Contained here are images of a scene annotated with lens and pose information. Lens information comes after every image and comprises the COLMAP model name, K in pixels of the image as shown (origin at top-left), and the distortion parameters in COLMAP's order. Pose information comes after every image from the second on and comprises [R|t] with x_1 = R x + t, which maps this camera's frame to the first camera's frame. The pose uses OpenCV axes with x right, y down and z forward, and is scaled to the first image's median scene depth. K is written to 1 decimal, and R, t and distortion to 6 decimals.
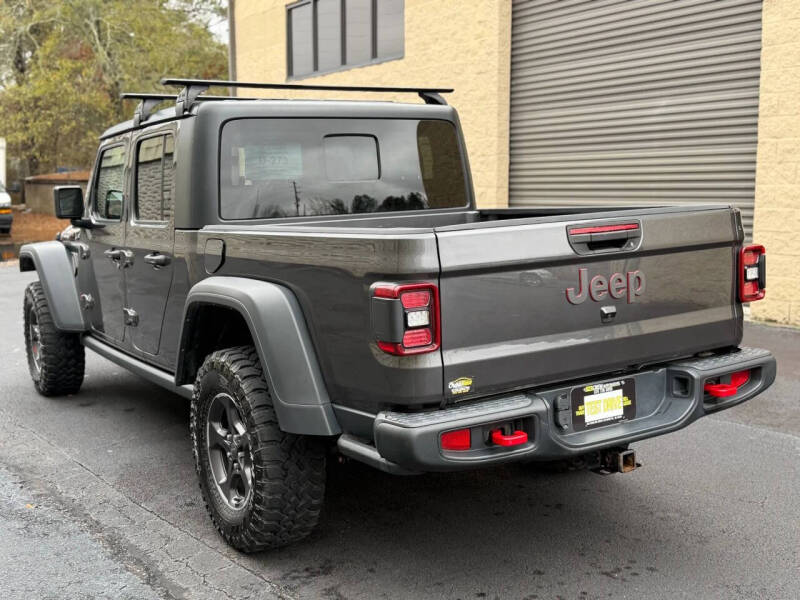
lens RADIAL K [[940.3, 0, 401.4], [0, 940.3, 300.2], [0, 0, 1]] dist [0.215550, -0.466745]
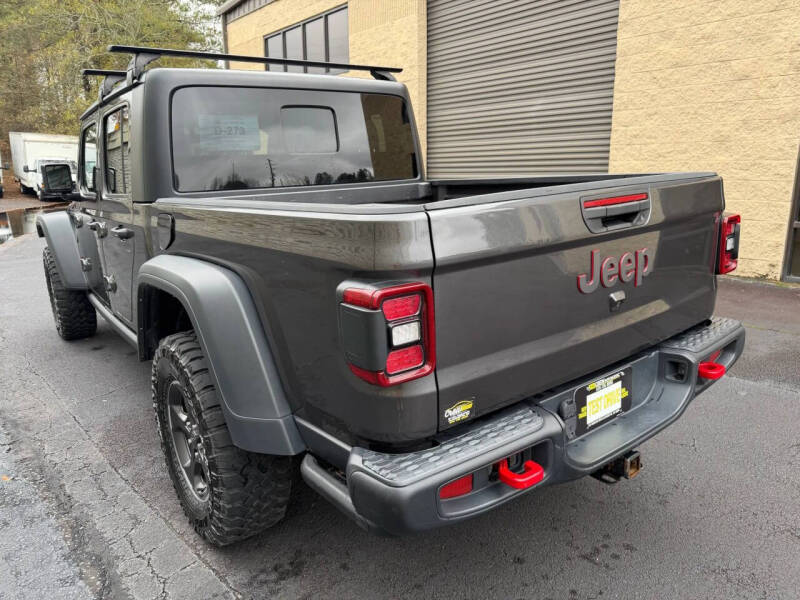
lens RADIAL K [[571.1, 0, 404.6], [0, 571.1, 300.2], [0, 0, 1]] dist [0.044697, -0.067024]
pose [[0.995188, -0.028495, 0.093753, -0.017855], [0.018264, 0.993959, 0.108219, -0.040476], [-0.096271, -0.105986, 0.989696, 0.451189]]
